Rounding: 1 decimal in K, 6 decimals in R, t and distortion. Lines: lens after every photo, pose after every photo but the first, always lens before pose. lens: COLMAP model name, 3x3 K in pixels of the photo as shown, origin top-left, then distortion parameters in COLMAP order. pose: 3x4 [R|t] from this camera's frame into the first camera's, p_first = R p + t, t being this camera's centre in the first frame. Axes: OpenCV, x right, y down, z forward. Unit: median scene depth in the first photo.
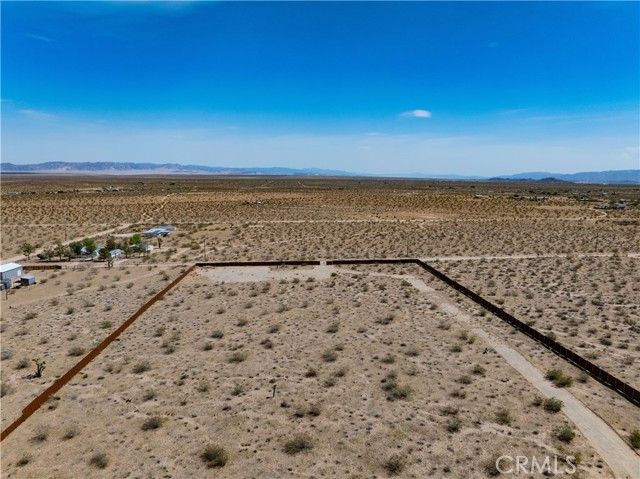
lens RADIAL K [[454.1, 0, 318.4], [0, 454.1, 240.8], [0, 0, 1]] dist [-0.039219, 0.006190]
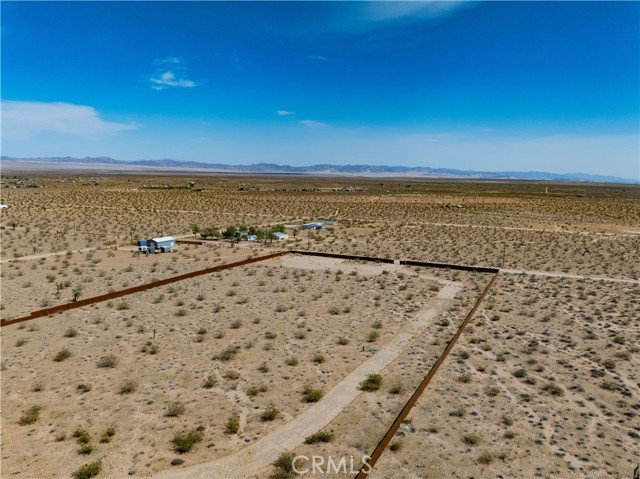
lens RADIAL K [[454.1, 0, 317.4], [0, 454.1, 238.8], [0, 0, 1]] dist [-0.039219, 0.006190]
pose [[0.855019, 0.080603, -0.512294, 0.743609], [-0.086640, 0.996166, 0.012131, 0.000855], [0.511308, 0.034013, 0.858724, 0.086597]]
